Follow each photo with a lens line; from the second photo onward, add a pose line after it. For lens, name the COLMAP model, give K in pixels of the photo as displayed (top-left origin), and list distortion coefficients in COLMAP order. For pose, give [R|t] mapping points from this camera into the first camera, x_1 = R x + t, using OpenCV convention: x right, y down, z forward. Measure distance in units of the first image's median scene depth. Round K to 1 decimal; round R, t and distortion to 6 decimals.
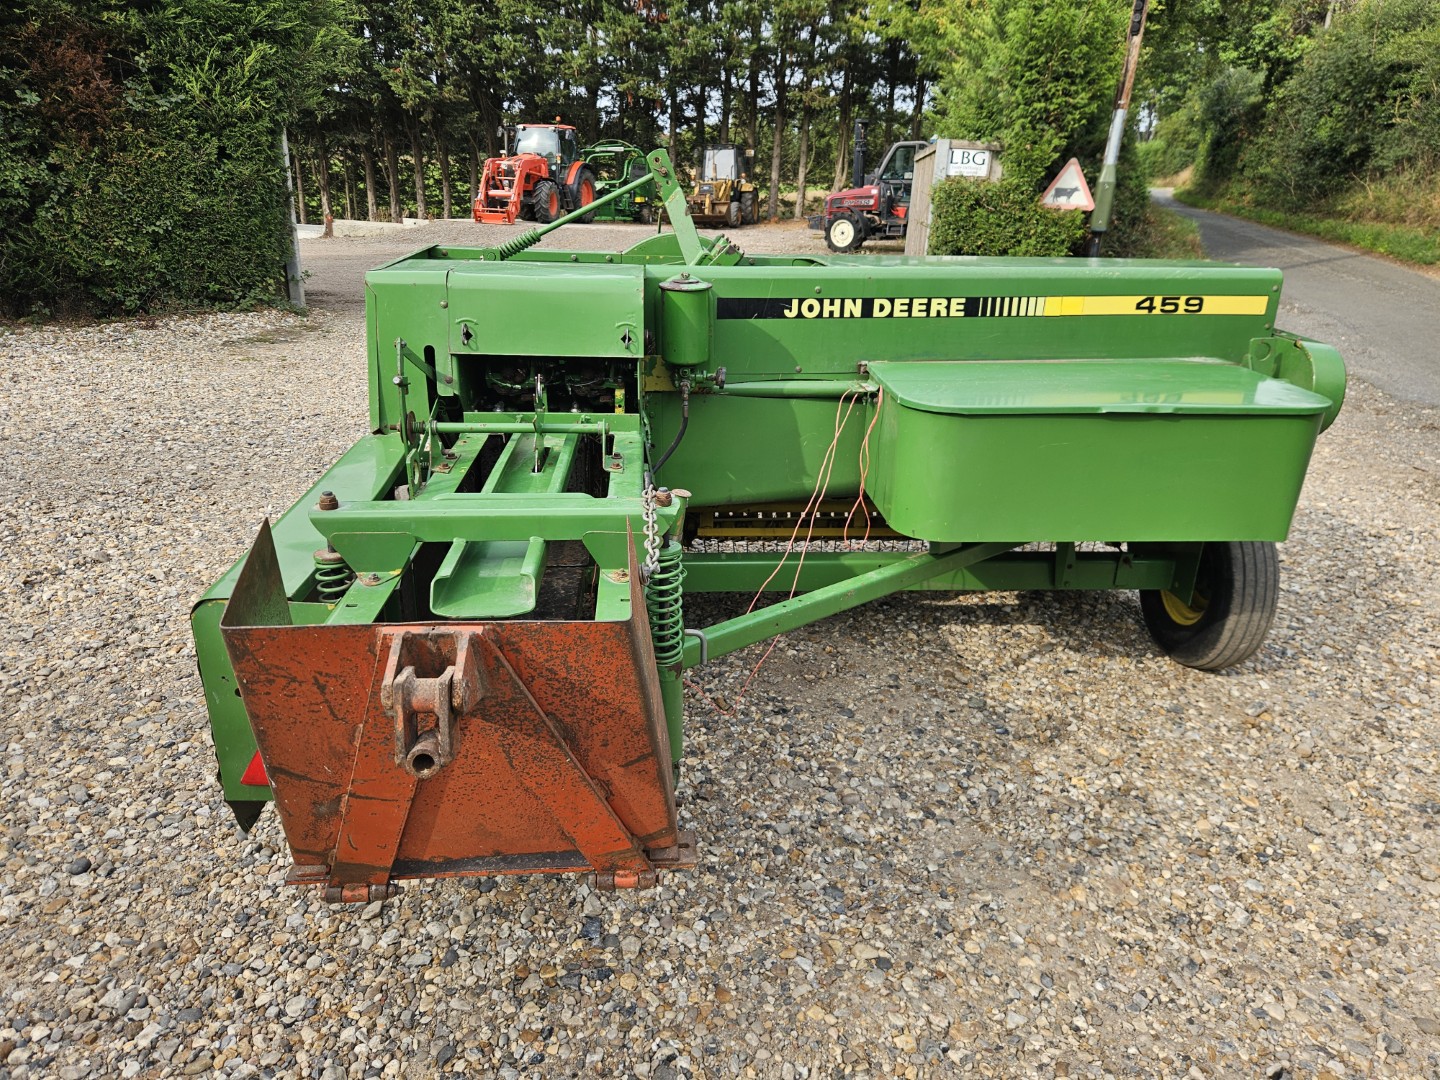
lens RADIAL K [[992.2, 0, 720.0], [0, 992.2, 540.0], [0, 0, 1]] dist [0.026371, -0.002013]
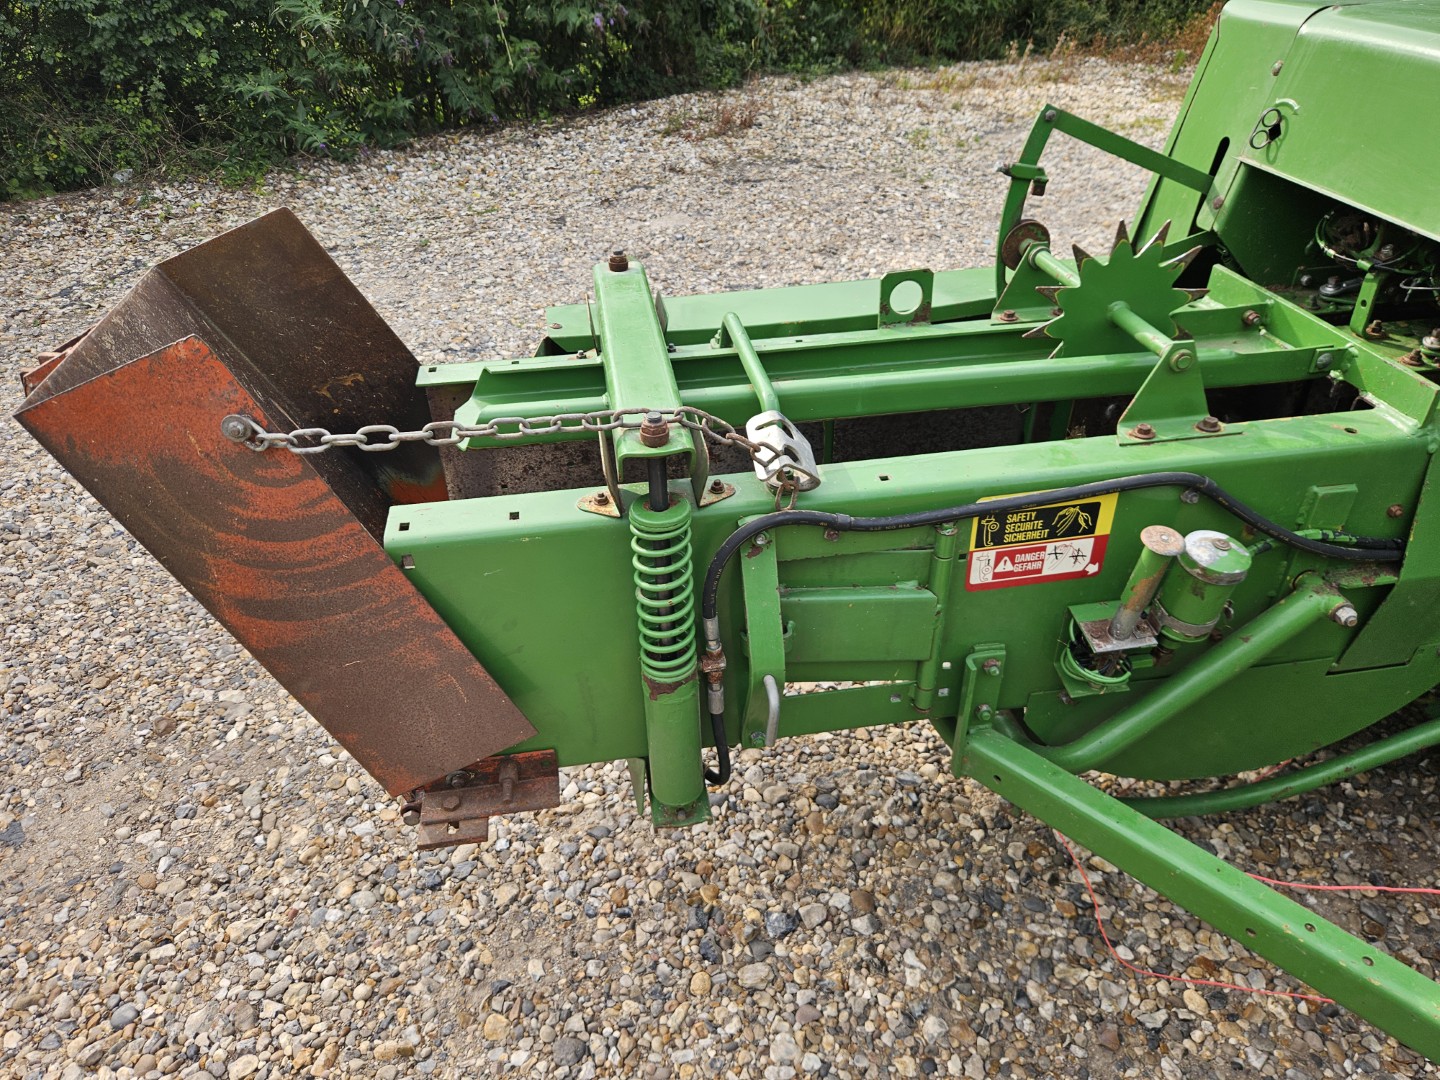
lens RADIAL K [[992.2, 0, 720.0], [0, 992.2, 540.0], [0, 0, 1]] dist [0.026371, -0.002013]
pose [[0.064237, 0.533542, -0.843331, 0.358667], [-0.320822, 0.811256, 0.488812, -0.215440], [0.944959, 0.239160, 0.223285, 0.697220]]
